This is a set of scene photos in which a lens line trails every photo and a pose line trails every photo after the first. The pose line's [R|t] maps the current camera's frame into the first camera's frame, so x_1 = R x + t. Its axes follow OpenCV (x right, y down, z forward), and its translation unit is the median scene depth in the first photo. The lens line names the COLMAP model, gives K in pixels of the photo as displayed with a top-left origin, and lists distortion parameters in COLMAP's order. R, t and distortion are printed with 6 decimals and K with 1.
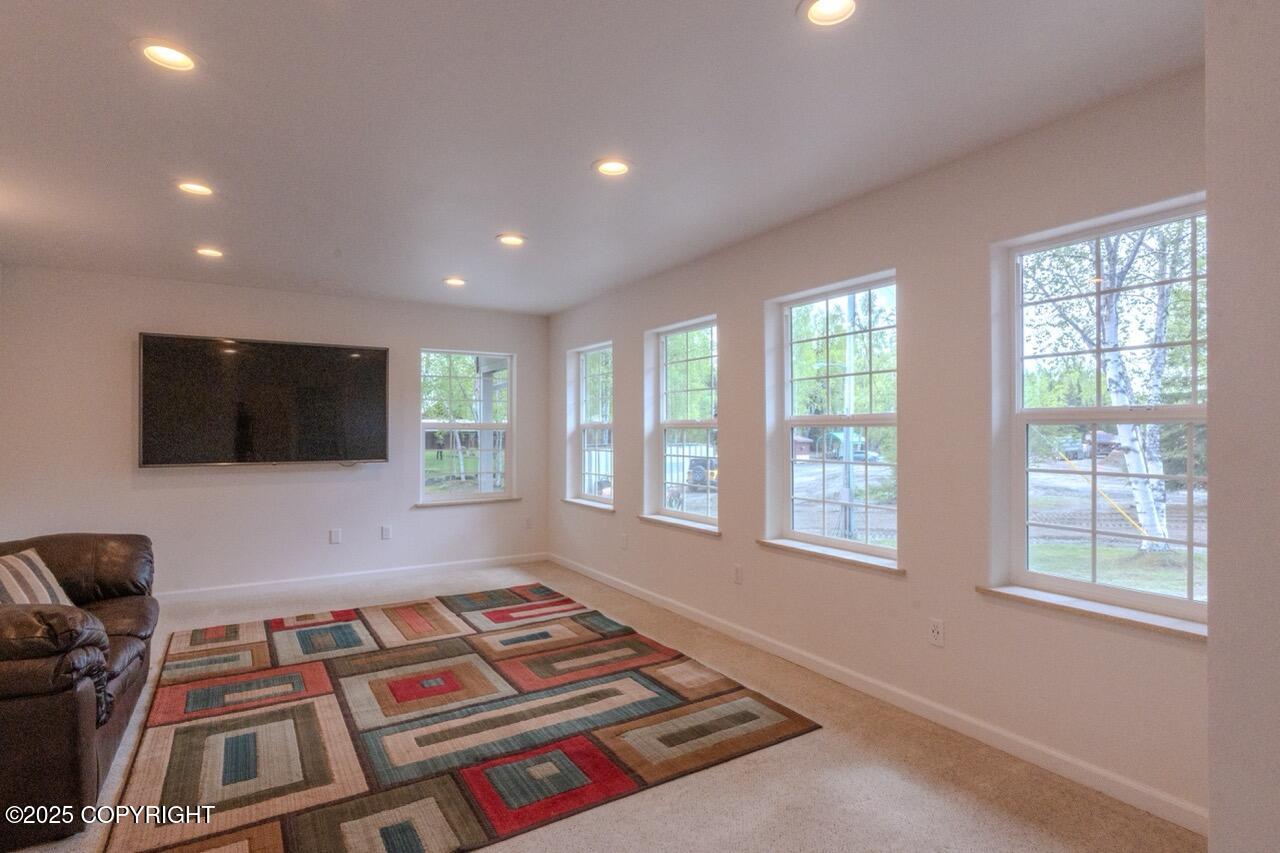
lens RADIAL K [[634.9, 0, 634.5], [0, 634.9, 429.0], [0, 0, 1]] dist [-0.013025, 0.003318]
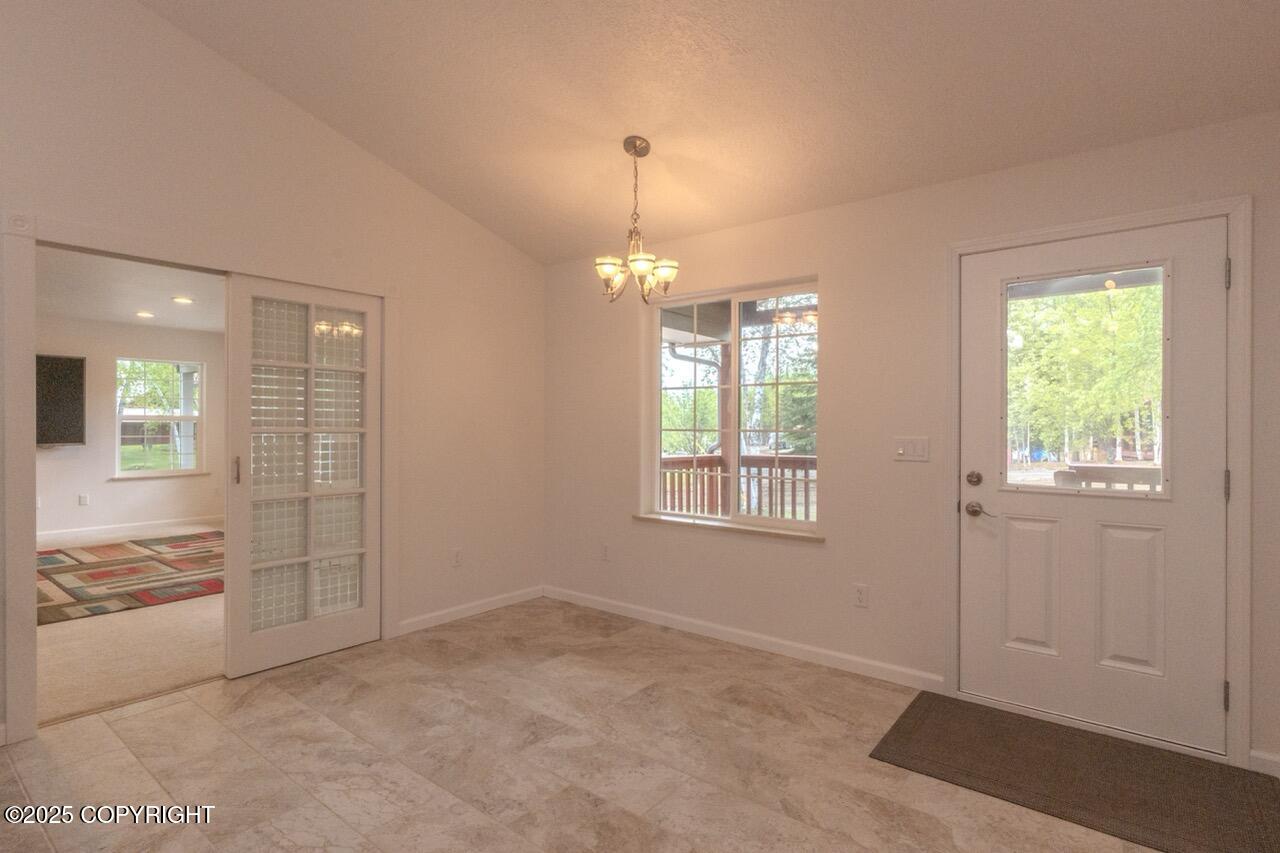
lens RADIAL K [[634.9, 0, 648.8], [0, 634.9, 424.3], [0, 0, 1]] dist [-0.013025, 0.003318]
pose [[0.934892, 0.000840, 0.354931, 0.269203], [-0.003507, 0.999970, 0.006870, -0.005160], [-0.354915, -0.007667, 0.934867, -0.712537]]
